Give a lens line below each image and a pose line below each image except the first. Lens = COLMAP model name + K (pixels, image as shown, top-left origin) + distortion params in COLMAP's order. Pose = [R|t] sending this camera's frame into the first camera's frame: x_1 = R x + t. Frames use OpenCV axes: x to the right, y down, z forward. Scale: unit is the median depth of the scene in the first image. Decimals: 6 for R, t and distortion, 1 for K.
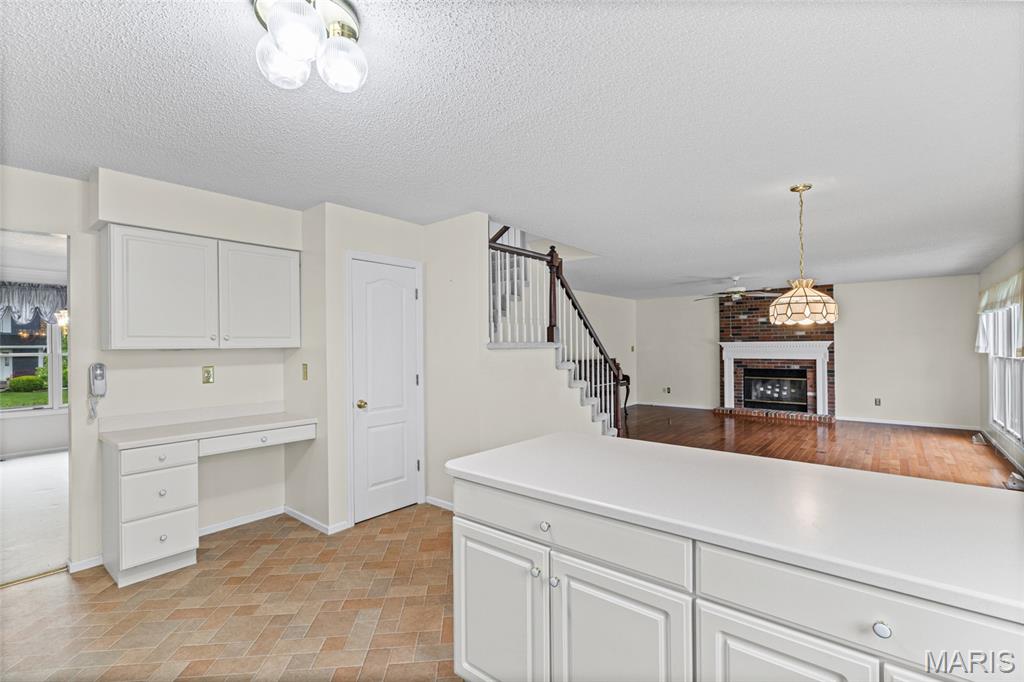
lens RADIAL K [[462.8, 0, 515.4], [0, 462.8, 344.3], [0, 0, 1]] dist [-0.001073, -0.000563]
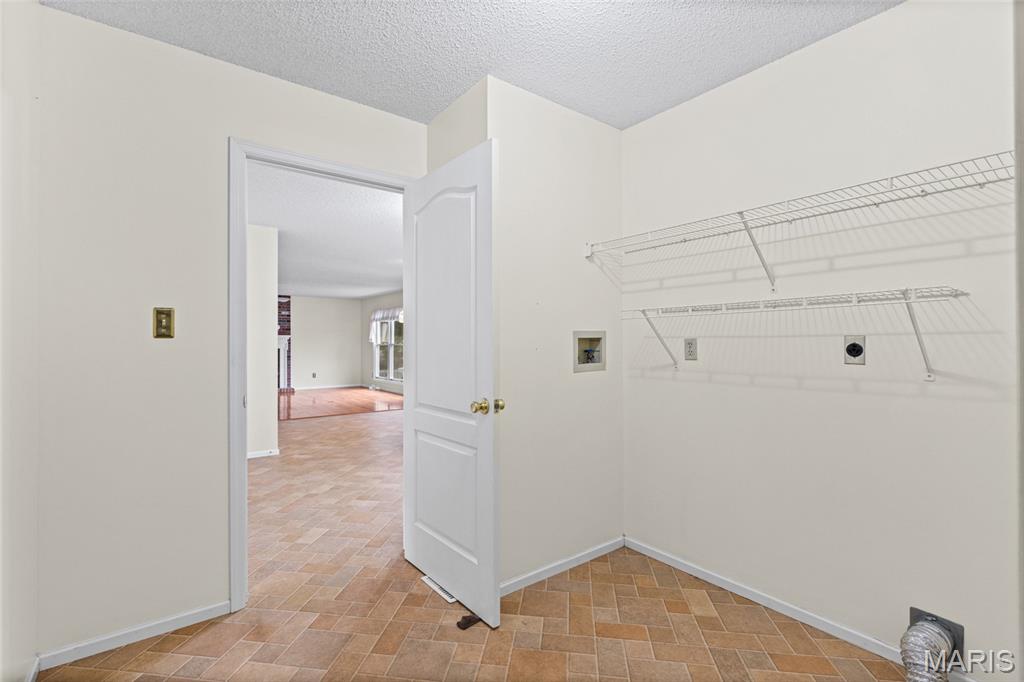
lens RADIAL K [[462.8, 0, 511.3], [0, 462.8, 342.6], [0, 0, 1]] dist [-0.001073, -0.000563]
pose [[0.228418, 0.007946, 0.973531, -0.527528], [-0.000959, 0.999968, -0.007937, 0.024577], [-0.973563, 0.000879, 0.228418, 0.005607]]
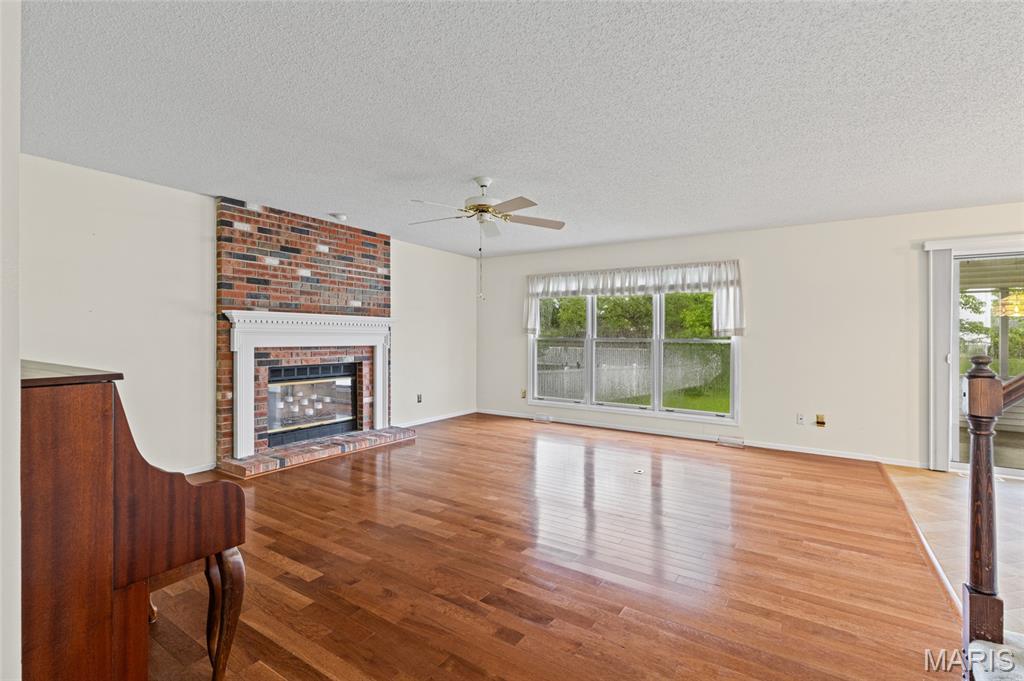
lens RADIAL K [[462.8, 0, 520.6], [0, 462.8, 335.6], [0, 0, 1]] dist [-0.001073, -0.000563]
pose [[-0.112571, 0.005653, 0.993628, -0.019329], [-0.010655, 0.999919, -0.006896, 0.020571], [-0.993587, -0.011363, -0.112501, 0.844553]]
